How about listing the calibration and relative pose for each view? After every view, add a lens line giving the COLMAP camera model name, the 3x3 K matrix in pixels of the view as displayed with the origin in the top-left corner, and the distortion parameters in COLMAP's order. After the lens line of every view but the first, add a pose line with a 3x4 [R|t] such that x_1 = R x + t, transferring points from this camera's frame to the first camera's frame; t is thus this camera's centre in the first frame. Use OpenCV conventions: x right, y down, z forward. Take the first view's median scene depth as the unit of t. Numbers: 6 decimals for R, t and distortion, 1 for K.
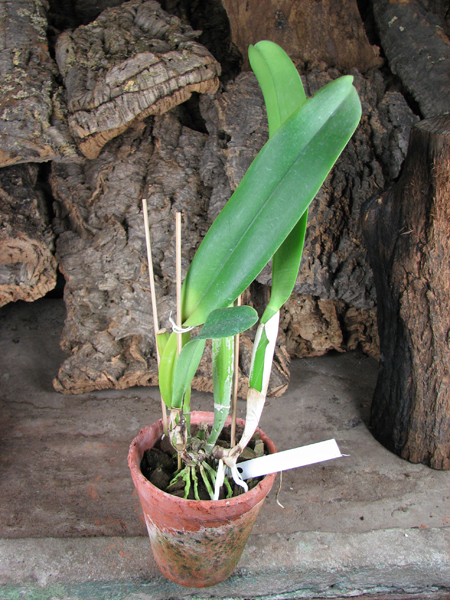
lens RADIAL K [[646.8, 0, 205.8], [0, 646.8, 287.7], [0, 0, 1]] dist [-0.208195, 0.270720]
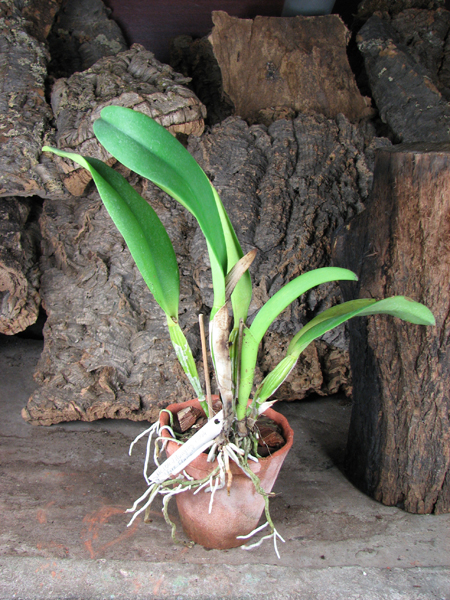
lens RADIAL K [[647.5, 0, 204.6], [0, 647.5, 289.4], [0, 0, 1]] dist [-0.206051, 0.266842]
pose [[0.998352, 0.022119, -0.052947, 0.085855], [-0.028576, 0.991810, -0.124484, 0.070732], [0.049760, 0.125792, 0.990808, 0.016839]]
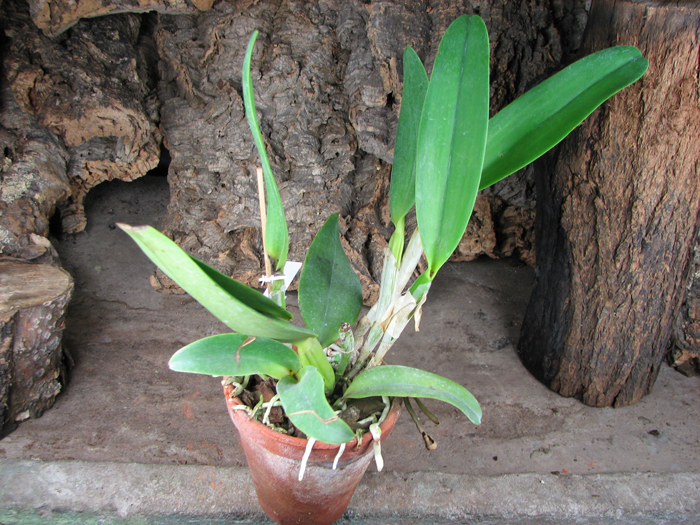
lens RADIAL K [[755.4, 0, 336.7], [0, 755.4, 285.8], [0, 0, 1]] dist [-0.206051, 0.266842]
pose [[0.998546, 0.049143, -0.022133, 0.030712], [-0.044697, 0.984526, 0.169444, -0.022307], [0.030117, -0.168209, 0.985291, 0.018625]]
